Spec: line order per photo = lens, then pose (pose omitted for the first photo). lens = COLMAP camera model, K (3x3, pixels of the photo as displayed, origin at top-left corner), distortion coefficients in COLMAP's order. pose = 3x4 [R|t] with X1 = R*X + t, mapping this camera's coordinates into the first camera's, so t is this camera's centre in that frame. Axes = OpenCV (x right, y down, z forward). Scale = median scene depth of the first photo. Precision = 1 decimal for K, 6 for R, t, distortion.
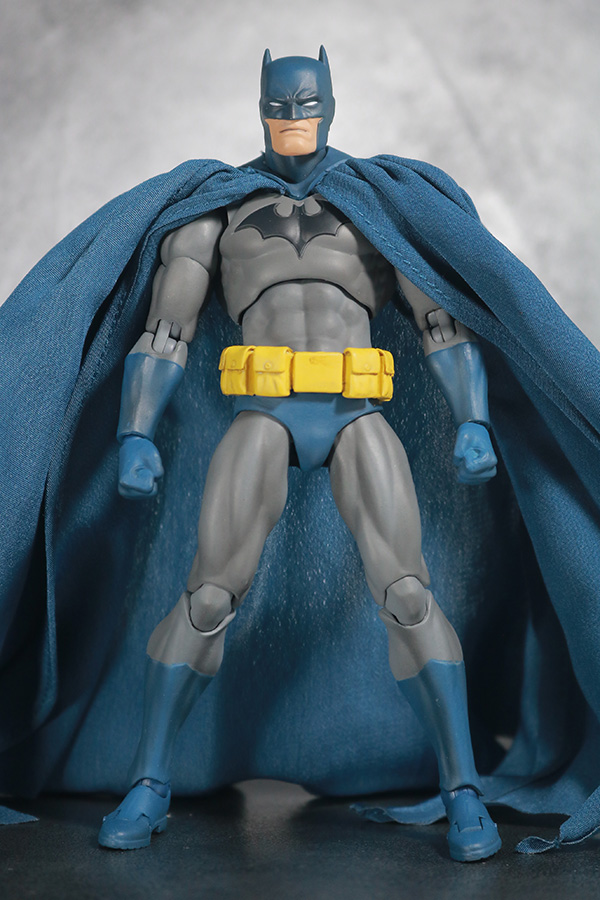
lens RADIAL K [[2114.0, 0, 299.4], [0, 2114.0, 447.1], [0, 0, 1]] dist [-0.025709, 0.000000]
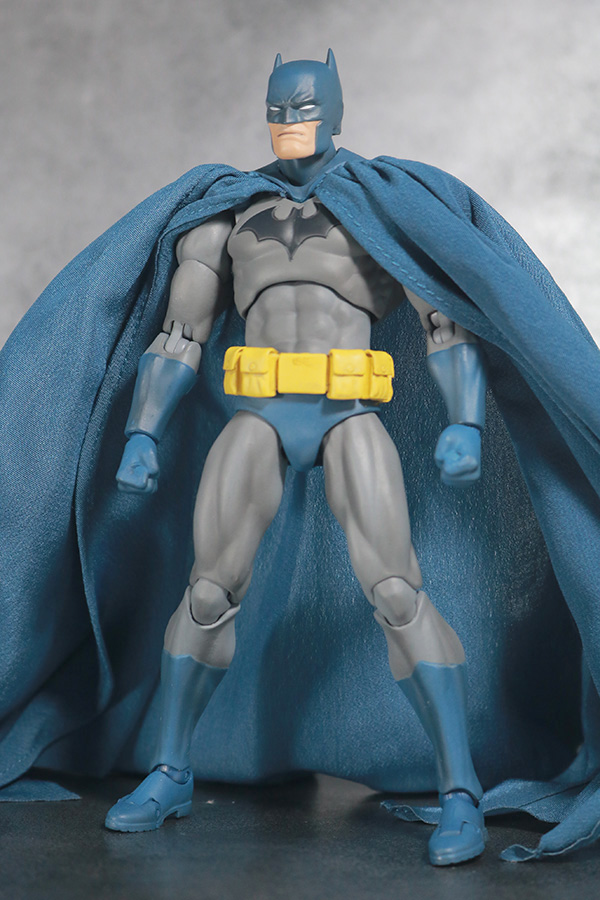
lens RADIAL K [[2114.0, 0, 298.1], [0, 2114.0, 450.2], [0, 0, 1]] dist [-0.025709, 0.000000]
pose [[0.964431, 0.015044, -0.263906, 0.268504], [-0.012068, 0.999844, 0.012894, -0.011375], [0.264059, -0.009251, 0.964462, 0.022479]]
